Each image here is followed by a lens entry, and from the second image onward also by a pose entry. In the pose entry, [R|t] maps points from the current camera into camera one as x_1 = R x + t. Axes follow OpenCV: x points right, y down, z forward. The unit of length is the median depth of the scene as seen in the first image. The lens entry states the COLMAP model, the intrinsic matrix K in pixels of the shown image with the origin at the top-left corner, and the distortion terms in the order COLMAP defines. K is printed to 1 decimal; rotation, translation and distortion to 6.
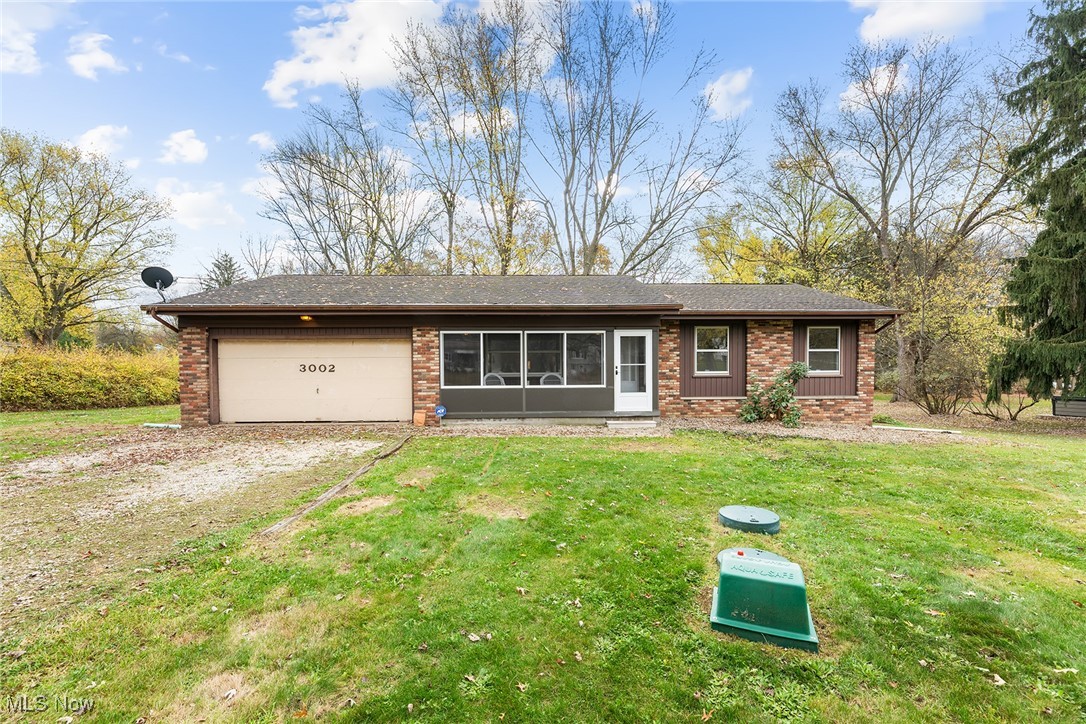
lens RADIAL K [[443.1, 0, 543.3], [0, 443.1, 365.0], [0, 0, 1]] dist [0.000188, -0.001168]
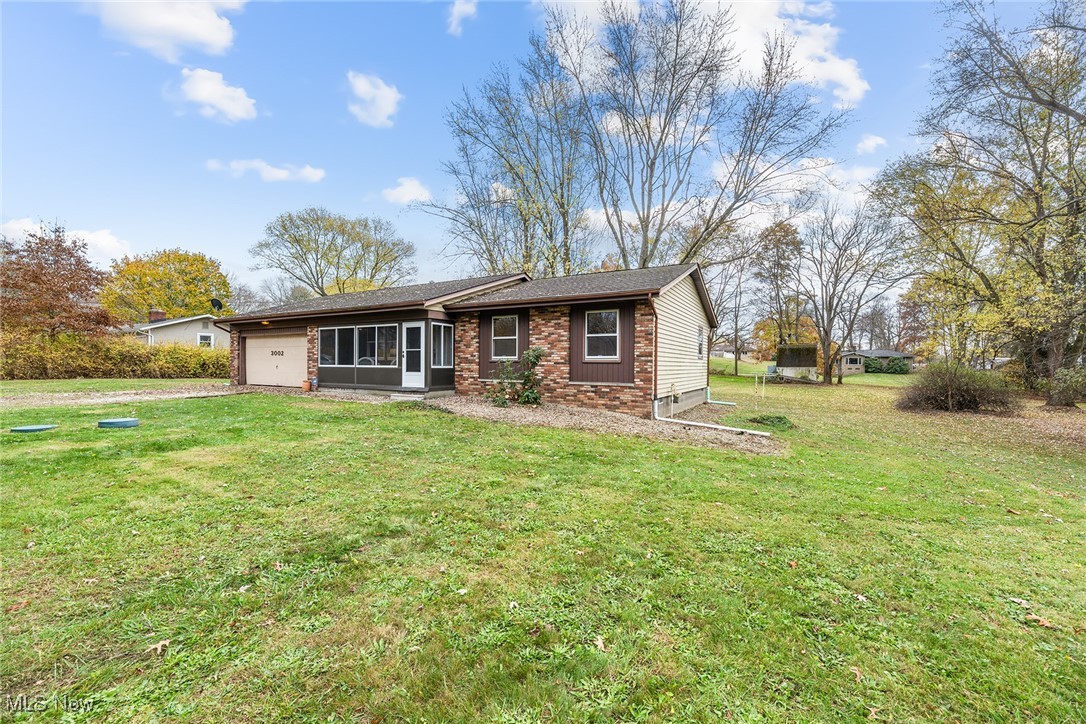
lens RADIAL K [[443.1, 0, 543.4], [0, 443.1, 362.3], [0, 0, 1]] dist [0.000188, -0.001168]
pose [[0.850732, 0.010096, -0.525503, 1.074247], [-0.004558, 0.999920, 0.011830, 0.015883], [0.525580, -0.007669, 0.850709, 0.117490]]
